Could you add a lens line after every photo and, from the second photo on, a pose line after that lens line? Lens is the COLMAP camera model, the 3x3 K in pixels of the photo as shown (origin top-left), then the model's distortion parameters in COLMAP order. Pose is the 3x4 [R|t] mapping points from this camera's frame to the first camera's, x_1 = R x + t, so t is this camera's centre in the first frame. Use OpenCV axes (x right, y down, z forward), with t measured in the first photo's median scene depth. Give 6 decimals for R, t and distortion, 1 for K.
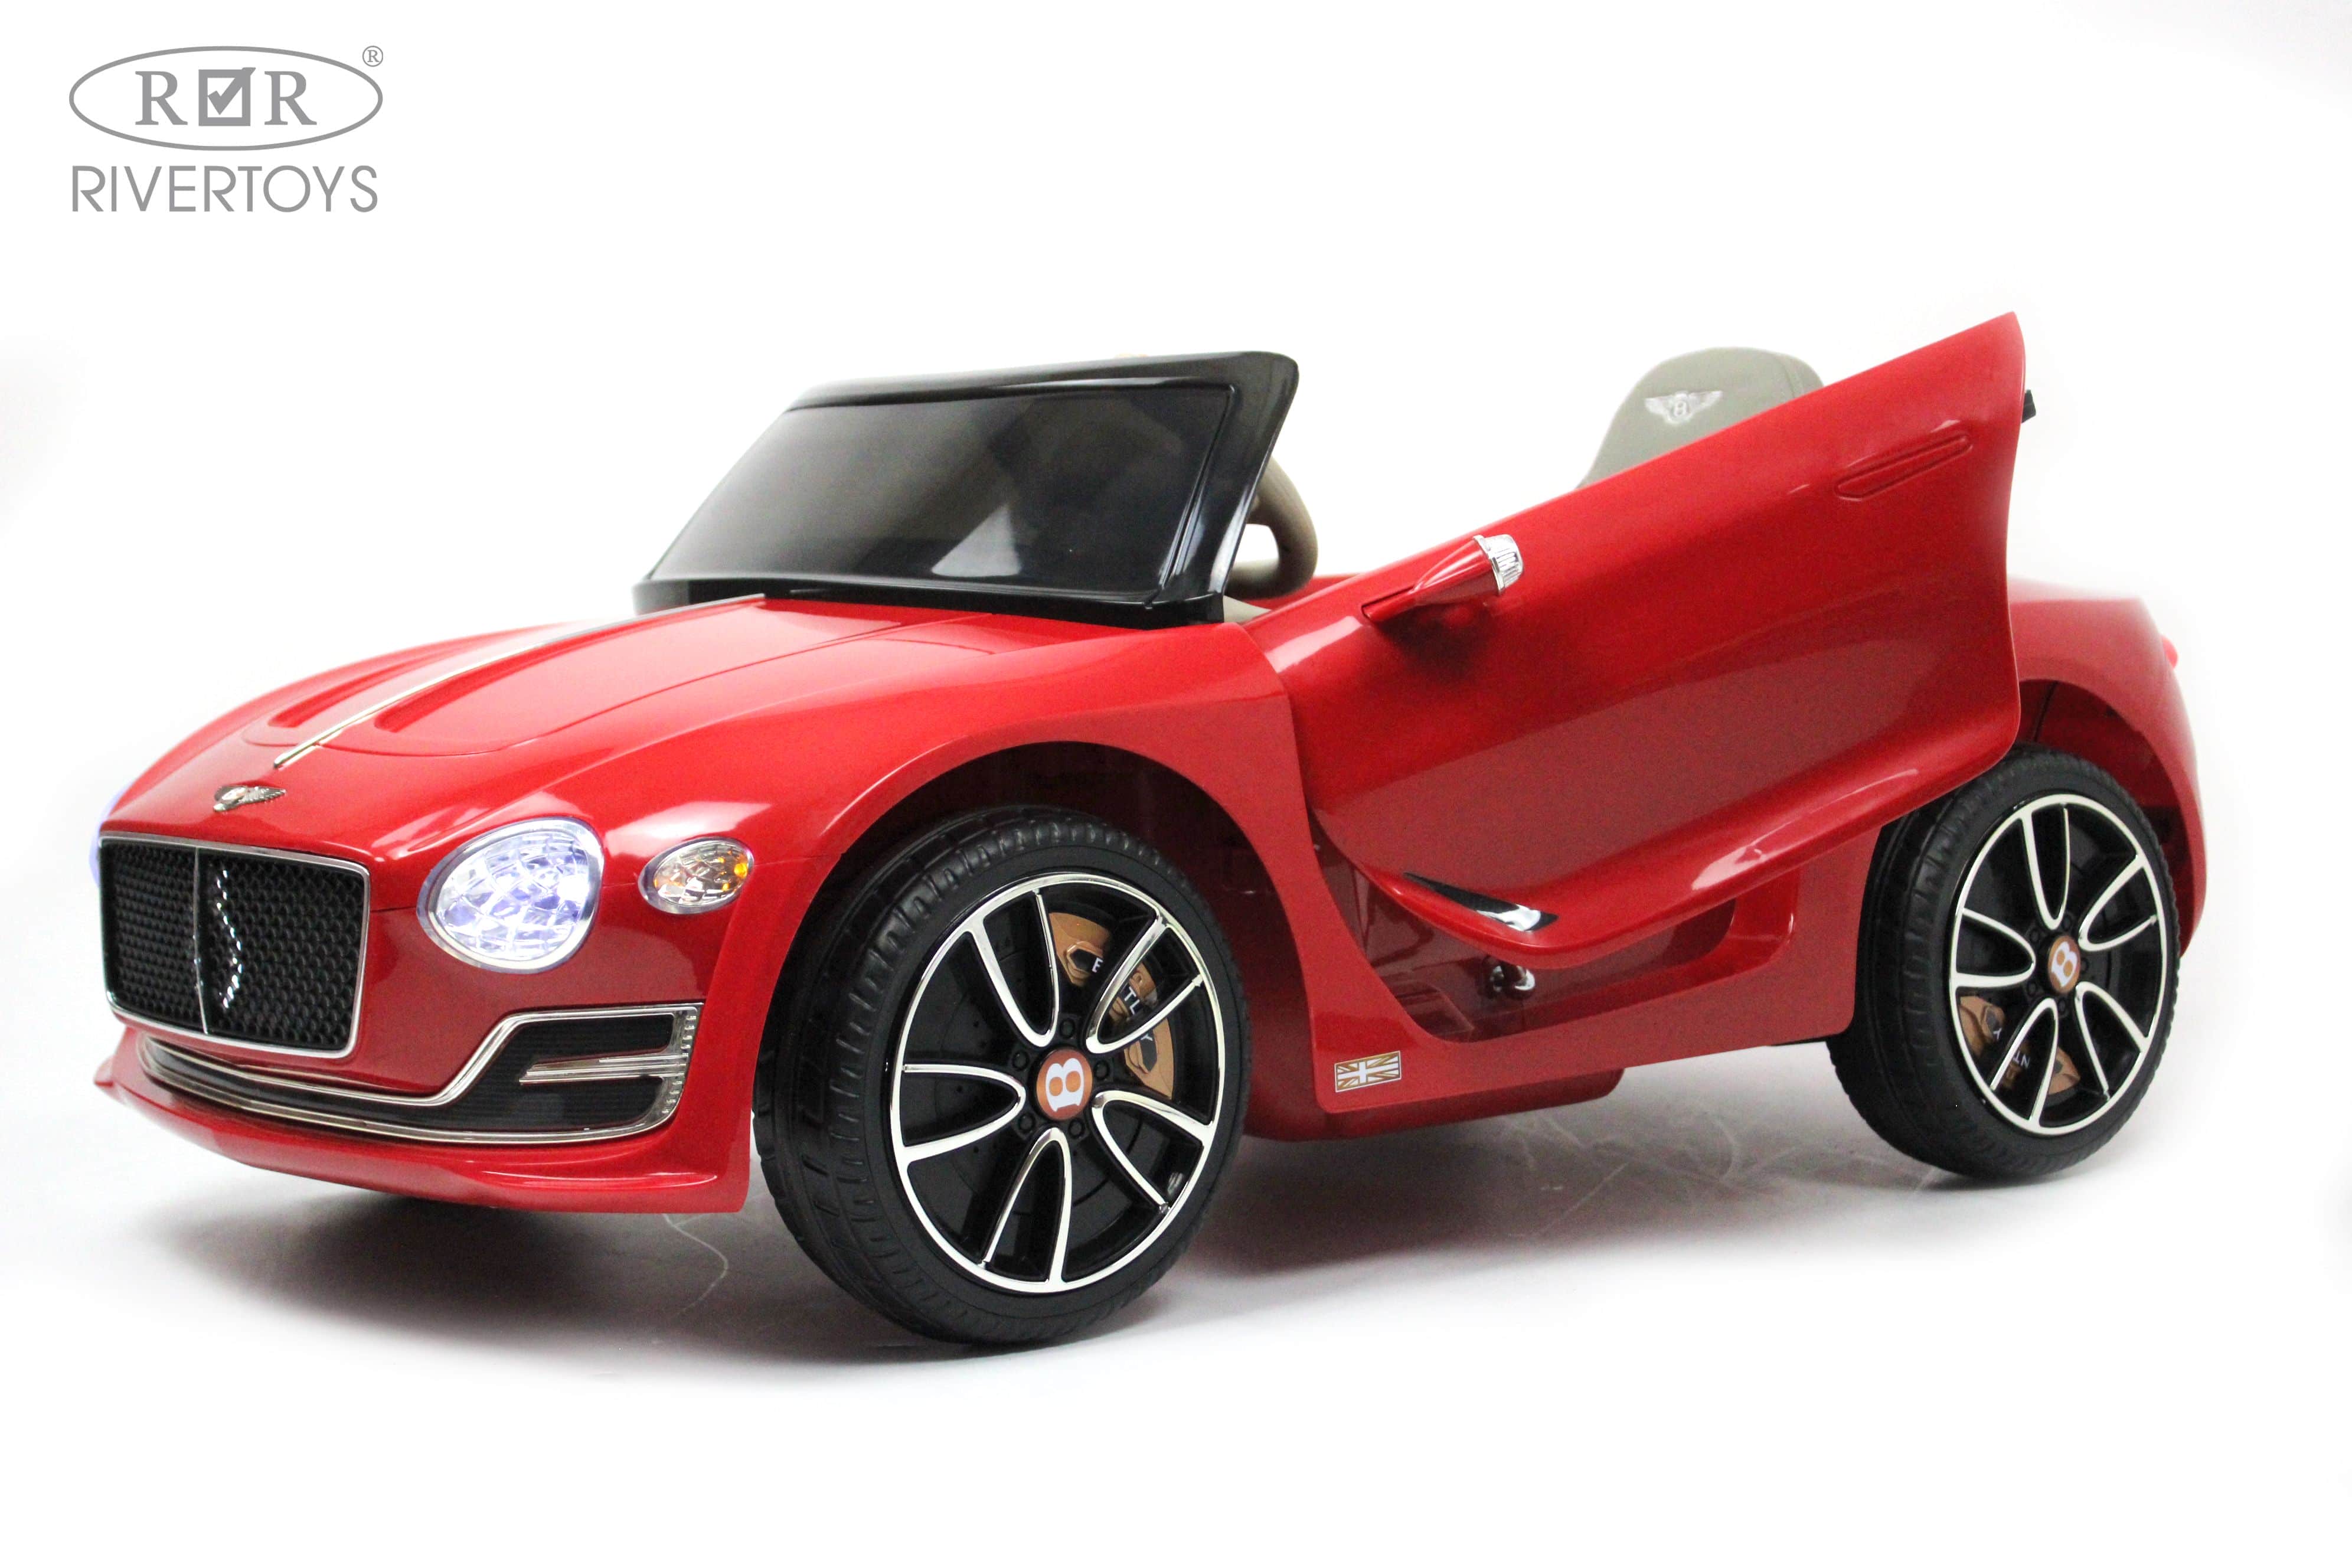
lens RADIAL K [[3987.7, 0, 1174.3], [0, 3987.7, 825.5], [0, 0, 1]] dist [-0.013601, -0.108370]
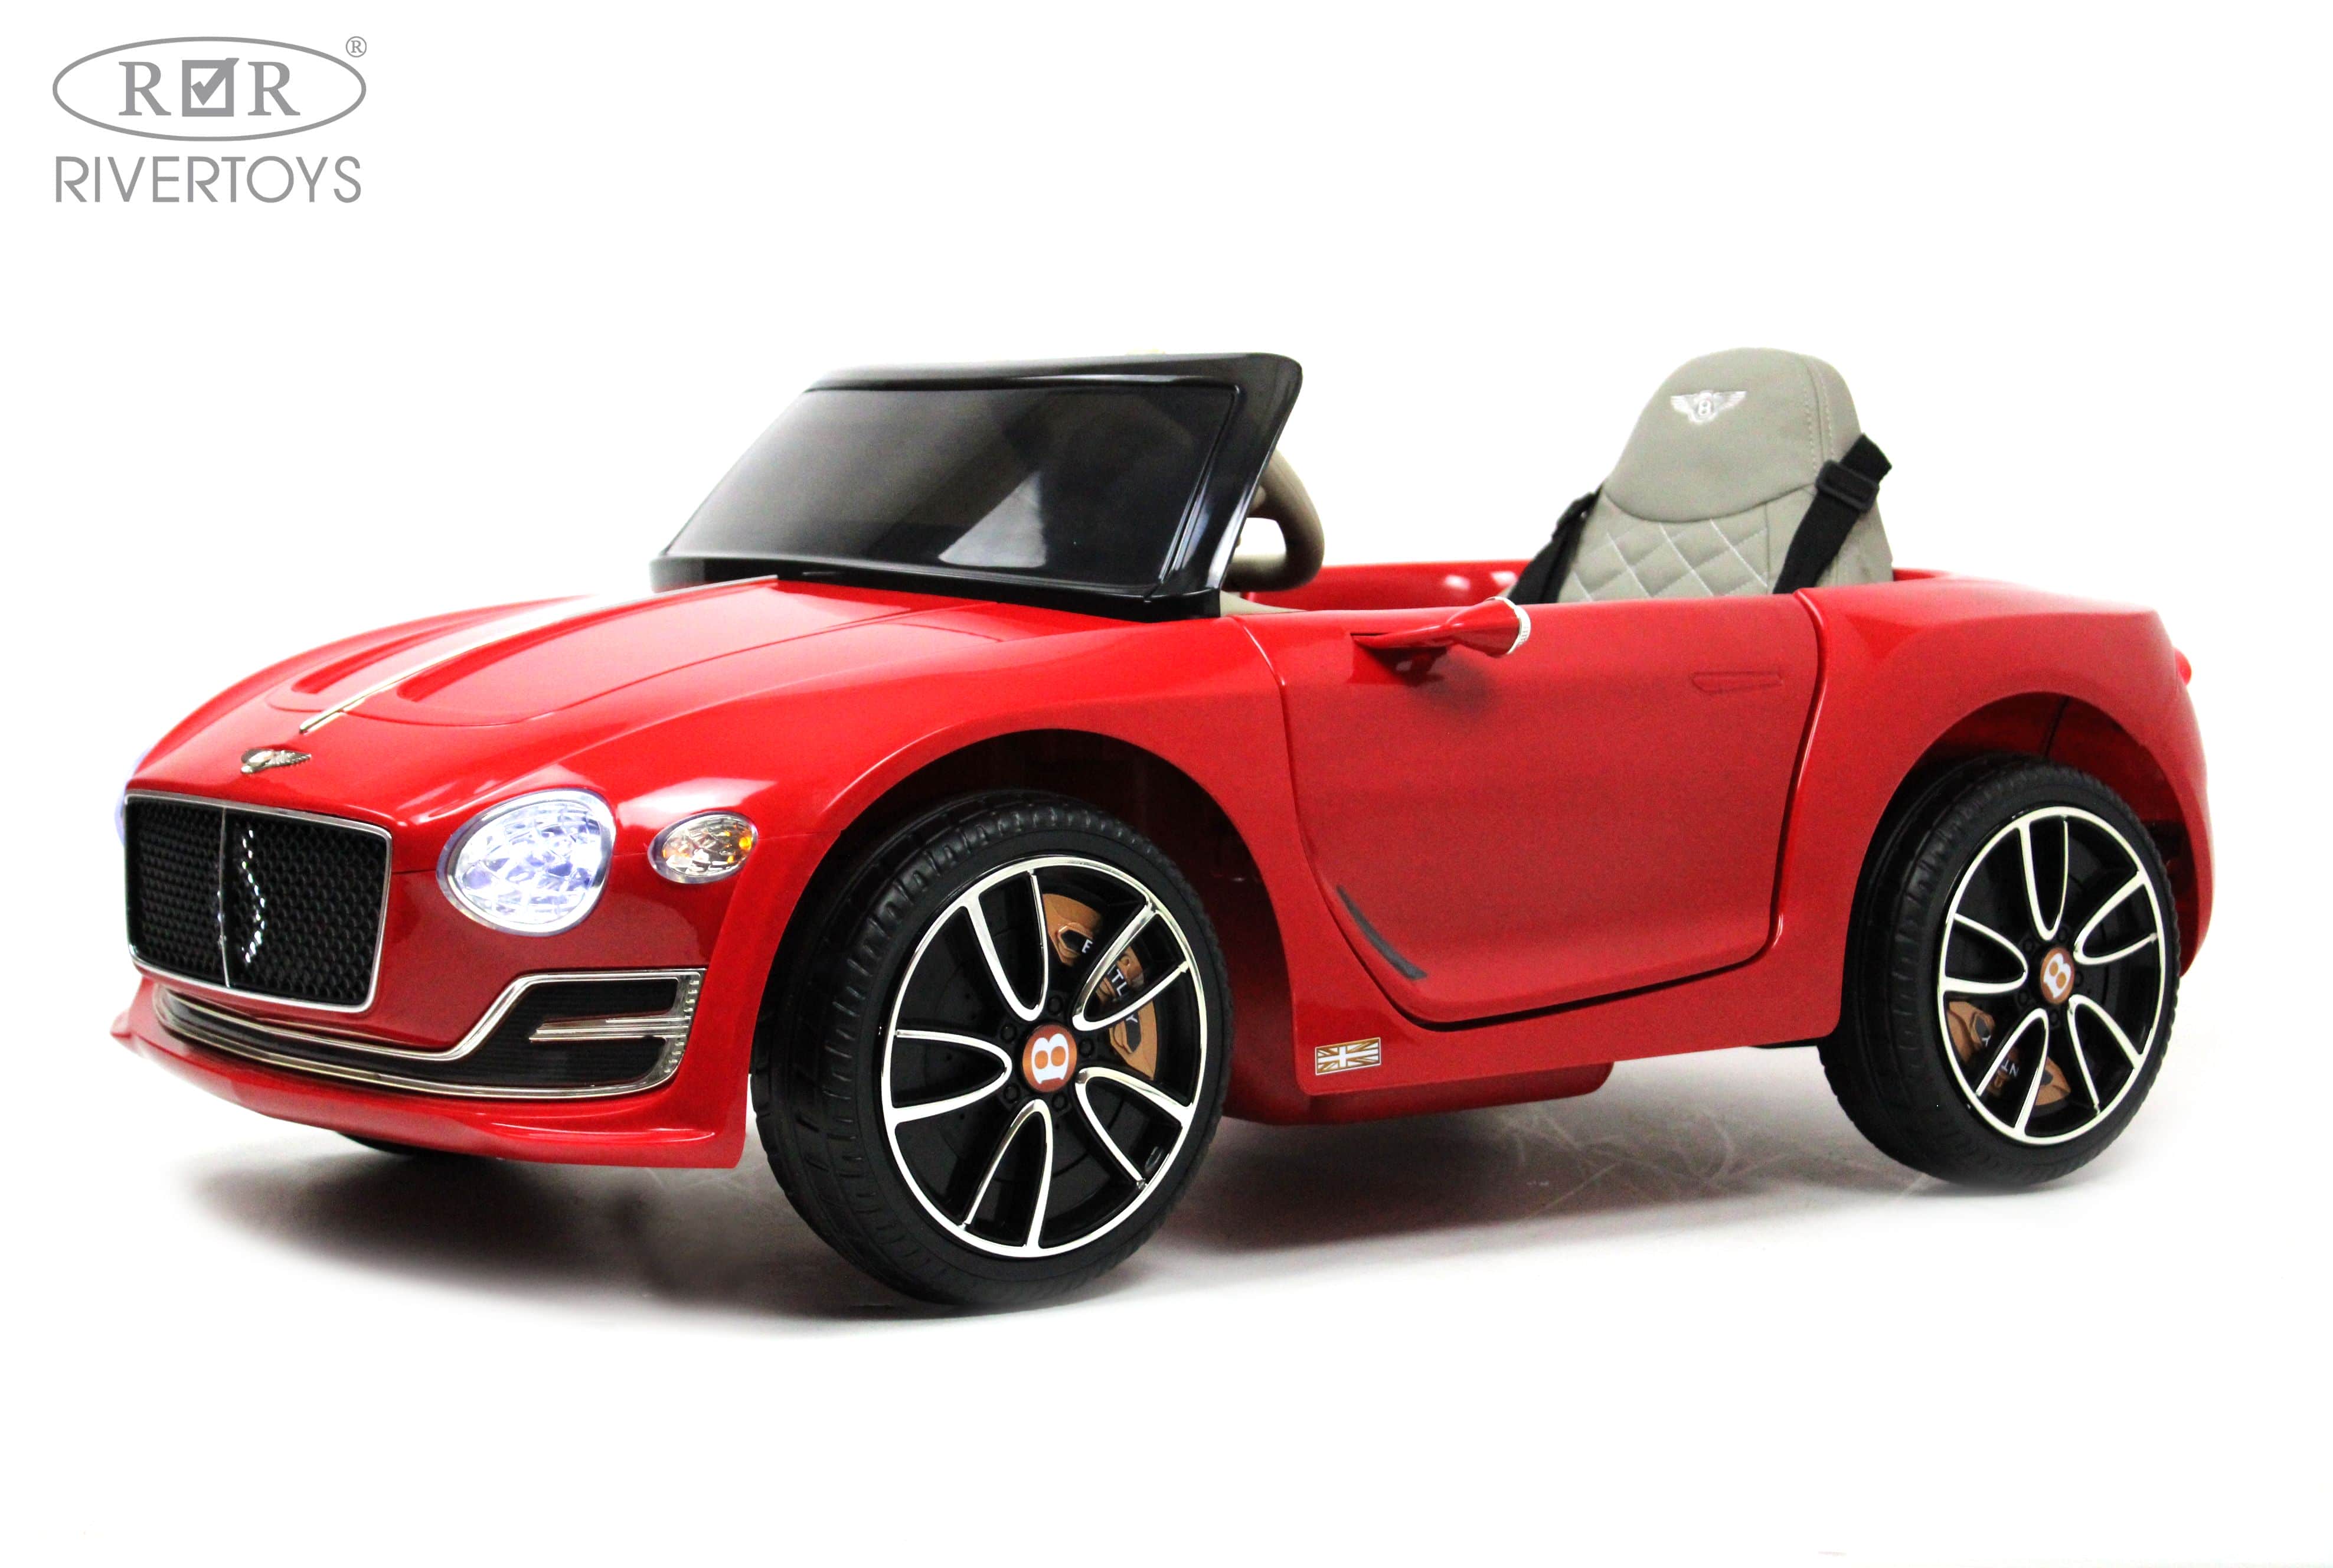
lens RADIAL K [[4672.5, 0, 1166.5], [0, 4672.5, 784.0], [0, 0, 1]] dist [-0.031348, 0.087430]
pose [[0.999422, 0.028007, -0.019282, 0.023987], [-0.028135, 0.999584, -0.006383, 0.000207], [0.019095, 0.006922, 0.999794, -0.215431]]
